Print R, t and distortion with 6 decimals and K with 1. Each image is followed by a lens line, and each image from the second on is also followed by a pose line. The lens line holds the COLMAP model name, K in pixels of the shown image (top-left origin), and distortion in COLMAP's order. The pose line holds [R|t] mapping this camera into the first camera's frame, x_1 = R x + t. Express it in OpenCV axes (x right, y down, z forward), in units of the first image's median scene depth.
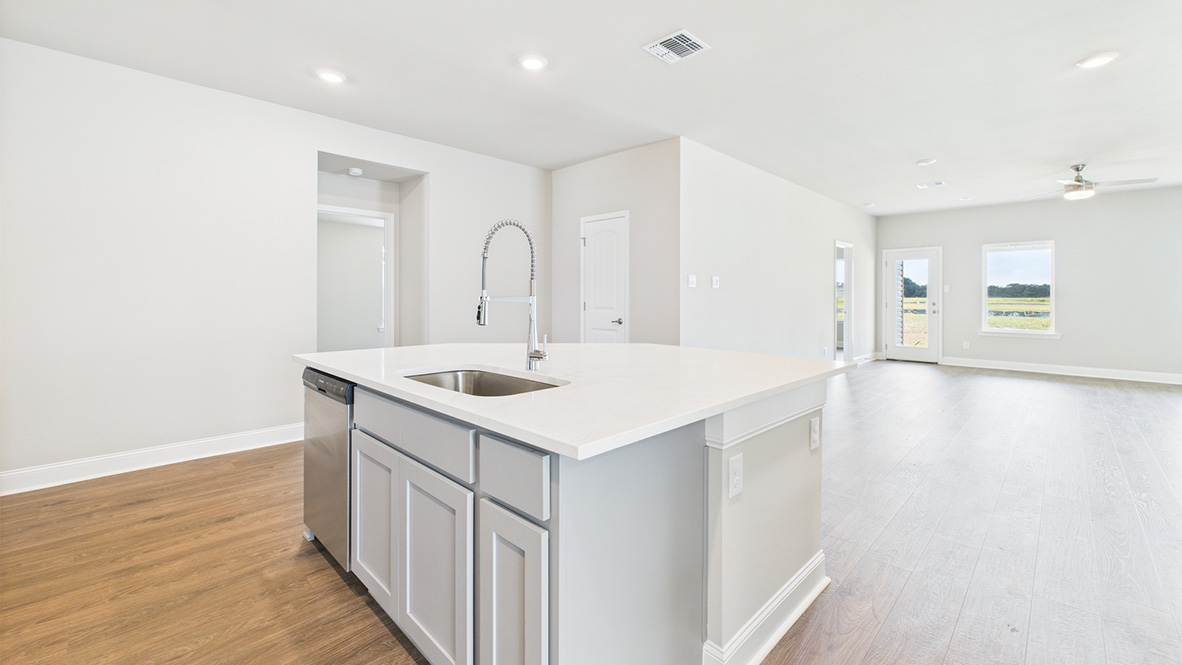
lens RADIAL K [[478.3, 0, 593.4], [0, 478.3, 296.5], [0, 0, 1]] dist [0.000705, 0.000090]
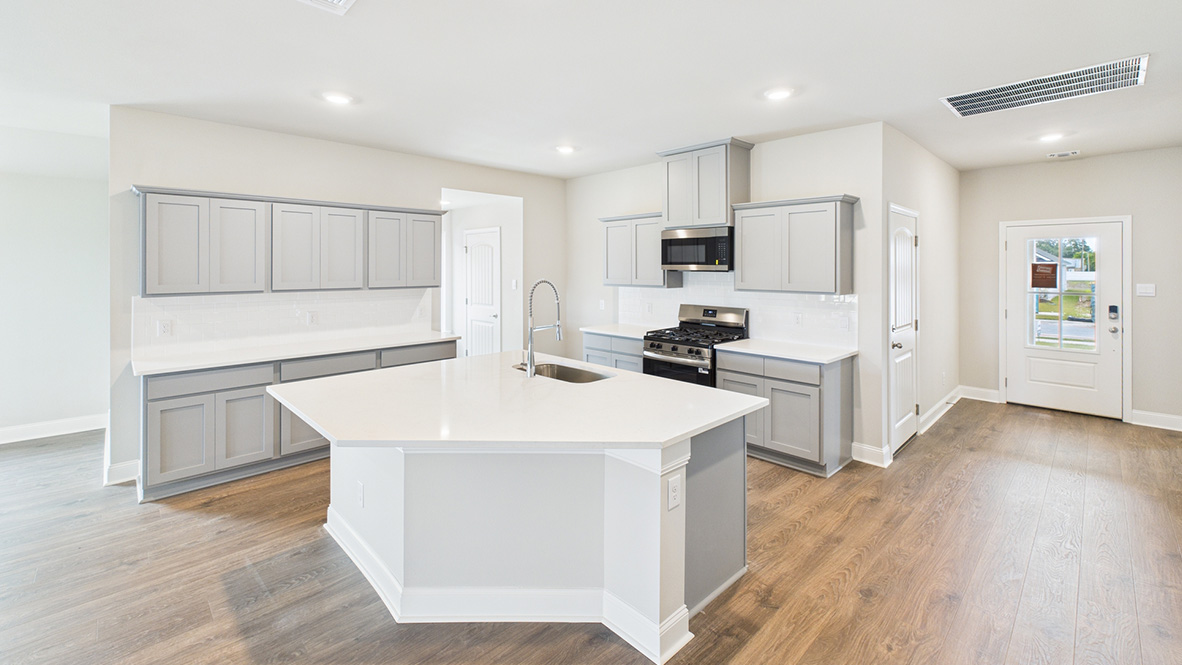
lens RADIAL K [[493.9, 0, 589.0], [0, 493.9, 267.9], [0, 0, 1]] dist [0.001836, 0.000116]
pose [[-0.999718, -0.002304, 0.023618, -0.089923], [-0.002272, 0.999996, 0.001363, -0.049651], [-0.023621, 0.001309, -0.999720, 0.660853]]
